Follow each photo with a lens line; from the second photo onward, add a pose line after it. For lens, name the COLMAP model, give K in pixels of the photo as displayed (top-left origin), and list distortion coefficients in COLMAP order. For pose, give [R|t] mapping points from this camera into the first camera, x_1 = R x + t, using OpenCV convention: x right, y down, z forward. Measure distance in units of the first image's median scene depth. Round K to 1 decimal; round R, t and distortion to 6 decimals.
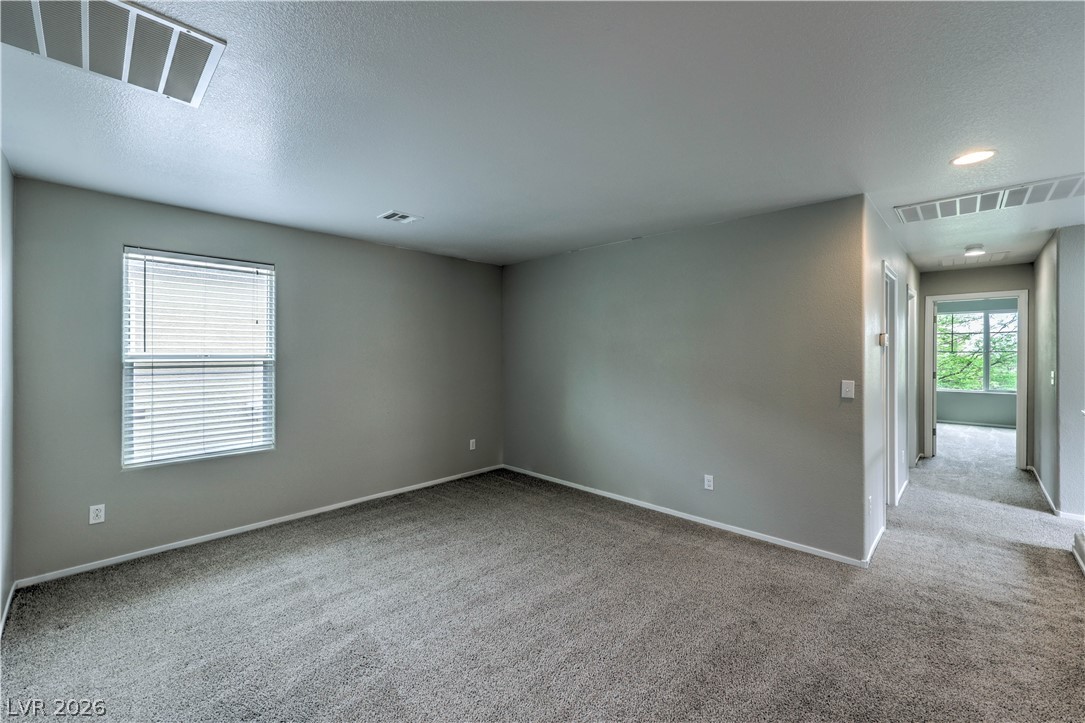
lens RADIAL K [[439.0, 0, 534.9], [0, 439.0, 357.4], [0, 0, 1]] dist [0.006888, 0.000439]
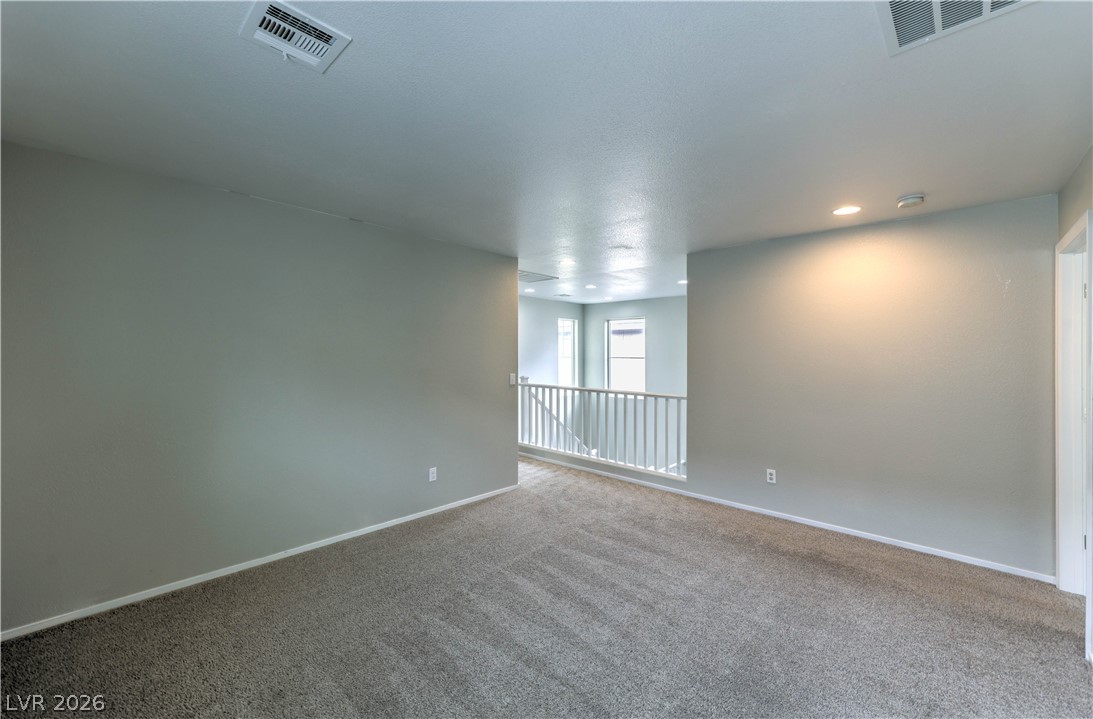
lens RADIAL K [[442.2, 0, 538.7], [0, 442.2, 356.2], [0, 0, 1]] dist [0.006888, 0.000439]
pose [[-0.009710, -0.002299, 0.999950, -0.915351], [0.004955, 0.999985, 0.002347, -0.014601], [-0.999941, 0.004977, -0.009698, 0.965529]]
